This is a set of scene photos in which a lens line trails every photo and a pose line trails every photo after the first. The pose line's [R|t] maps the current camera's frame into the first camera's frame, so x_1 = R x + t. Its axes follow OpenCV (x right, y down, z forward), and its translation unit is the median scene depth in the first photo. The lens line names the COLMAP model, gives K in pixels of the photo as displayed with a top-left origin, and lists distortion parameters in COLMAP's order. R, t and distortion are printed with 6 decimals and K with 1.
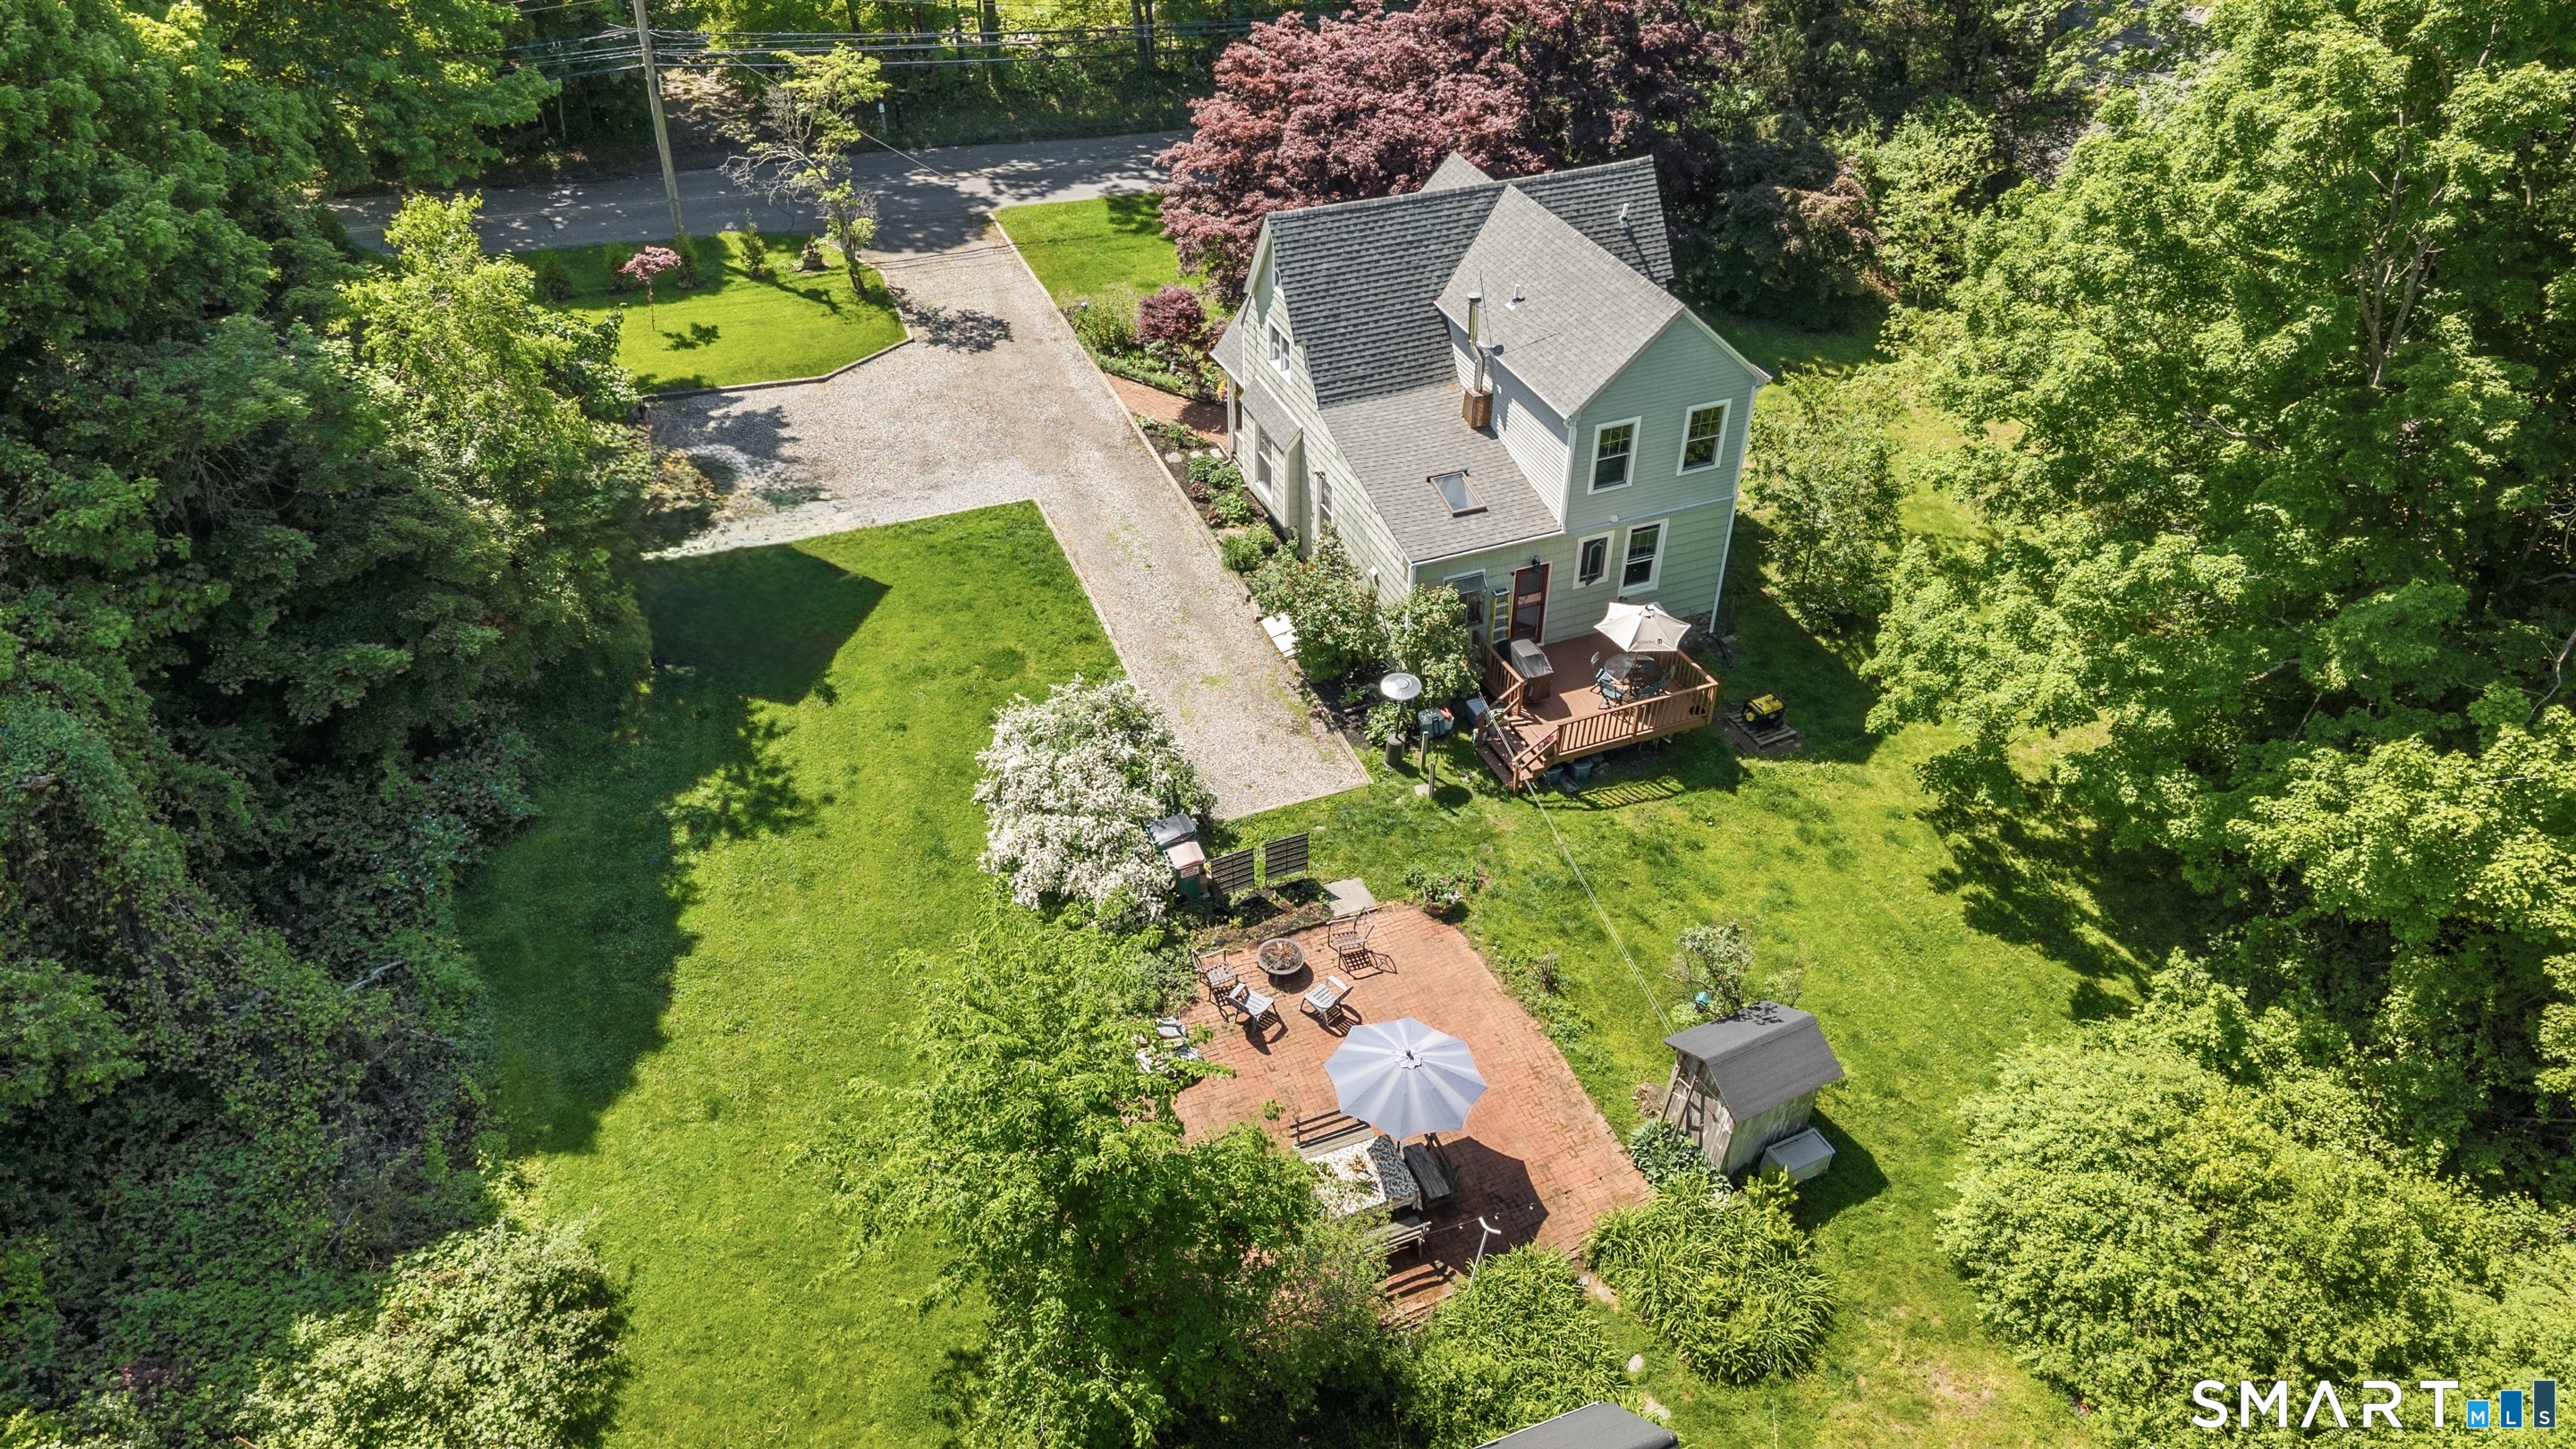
lens RADIAL K [[1751.5, 0, 1288.0], [0, 1751.5, 724.5], [0, 0, 1]] dist [0.064291, -0.048482]
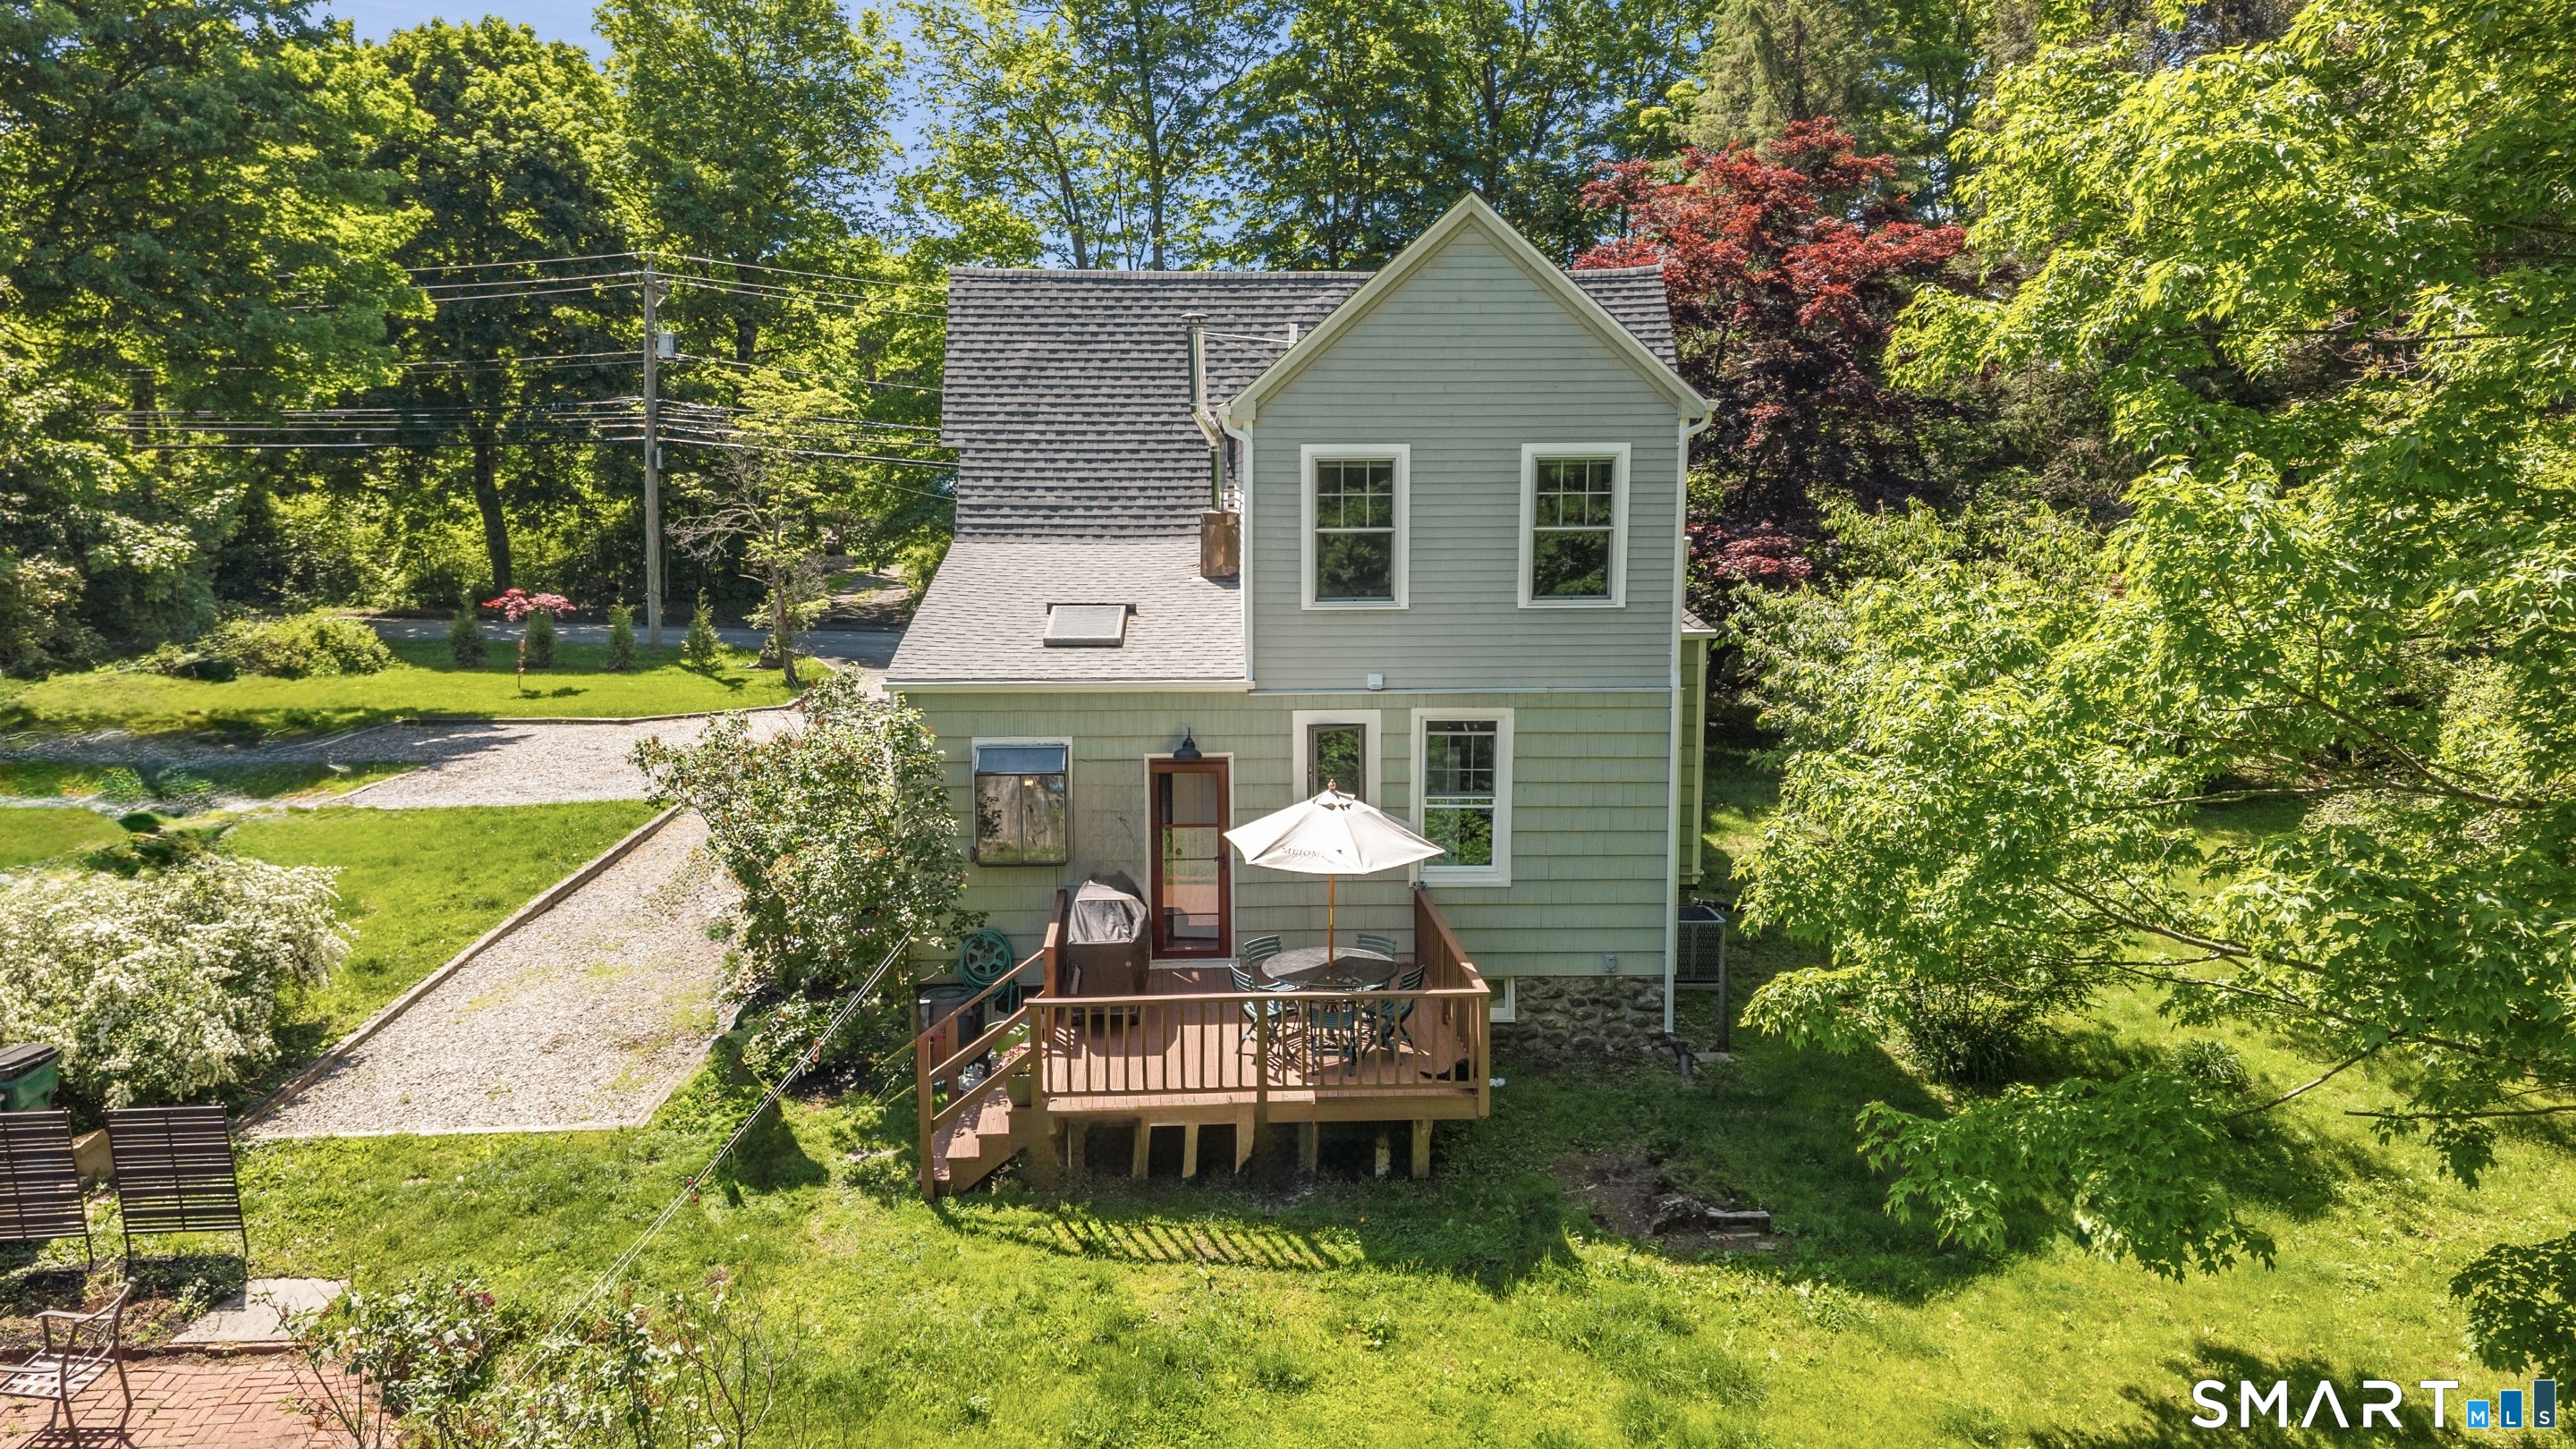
lens RADIAL K [[1751.5, 0, 1288.0], [0, 1751.5, 724.5], [0, 0, 1]] dist [0.064291, -0.048482]
pose [[0.942864, 0.051683, -0.329143, 0.319079], [-0.193825, 0.888609, -0.415699, 0.092621], [0.270995, 0.455744, 0.847855, 0.602167]]
